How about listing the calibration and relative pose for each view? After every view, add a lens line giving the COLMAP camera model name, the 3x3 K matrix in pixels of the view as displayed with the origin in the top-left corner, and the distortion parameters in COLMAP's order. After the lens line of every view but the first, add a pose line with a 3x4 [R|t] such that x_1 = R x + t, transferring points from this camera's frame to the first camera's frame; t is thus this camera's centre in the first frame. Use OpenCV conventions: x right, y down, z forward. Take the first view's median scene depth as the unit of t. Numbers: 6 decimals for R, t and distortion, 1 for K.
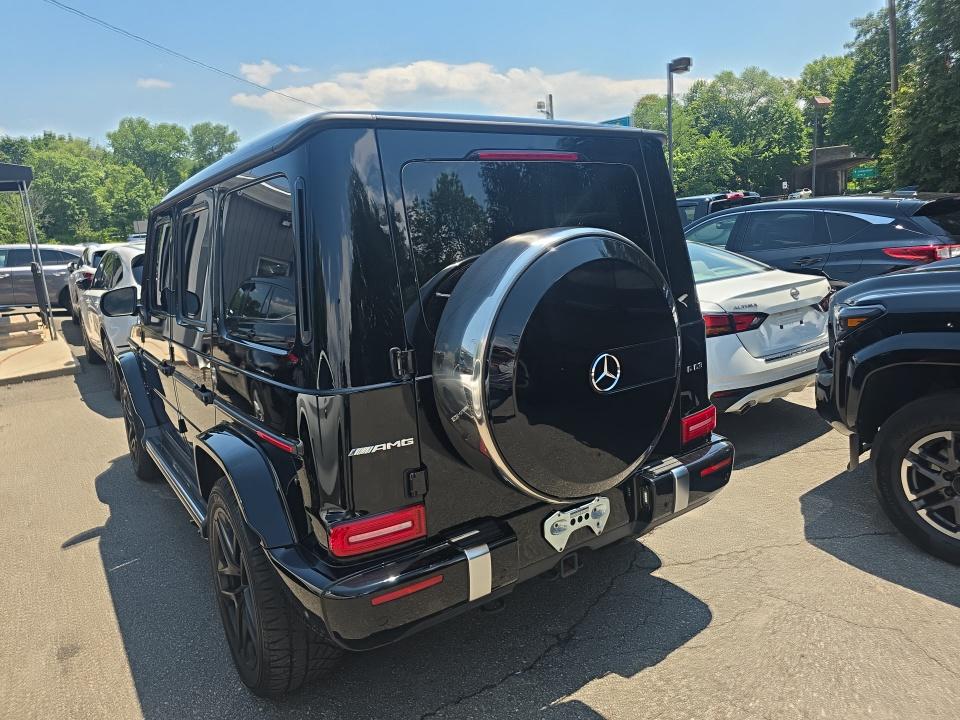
lens RADIAL K [[649.0, 0, 498.1], [0, 649.0, 342.2], [0, 0, 1]] dist [0.063313, -0.060749]
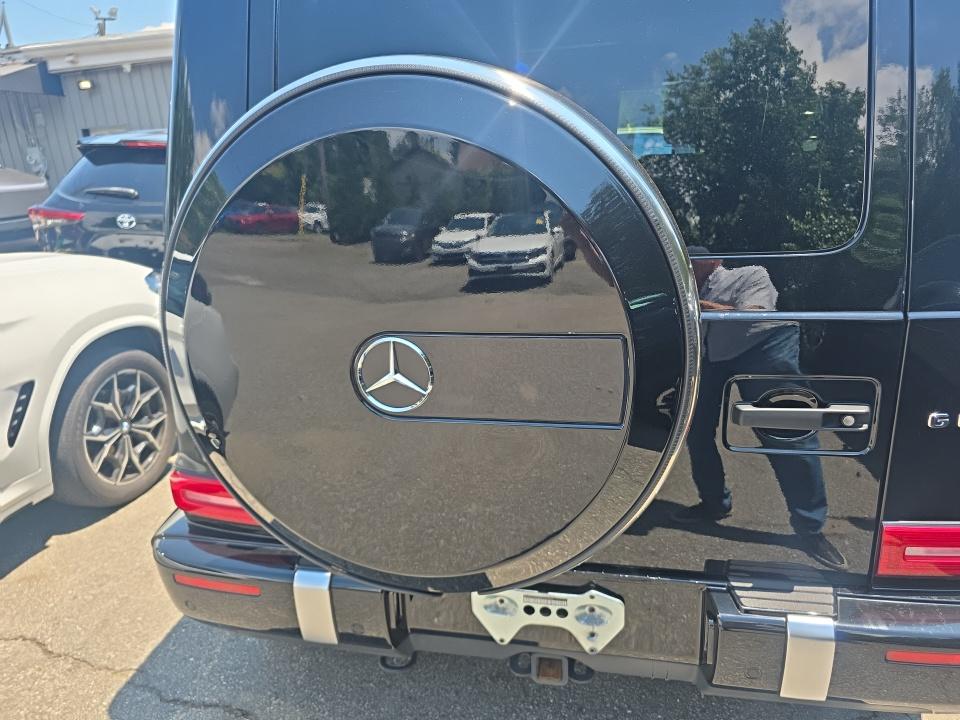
lens RADIAL K [[649.0, 0, 498.1], [0, 649.0, 342.2], [0, 0, 1]] dist [0.063313, -0.060749]
pose [[0.693093, 0.227970, -0.683850, 0.422222], [-0.122669, 0.972138, 0.199748, -0.063616], [0.710334, -0.054557, 0.701747, 0.568682]]
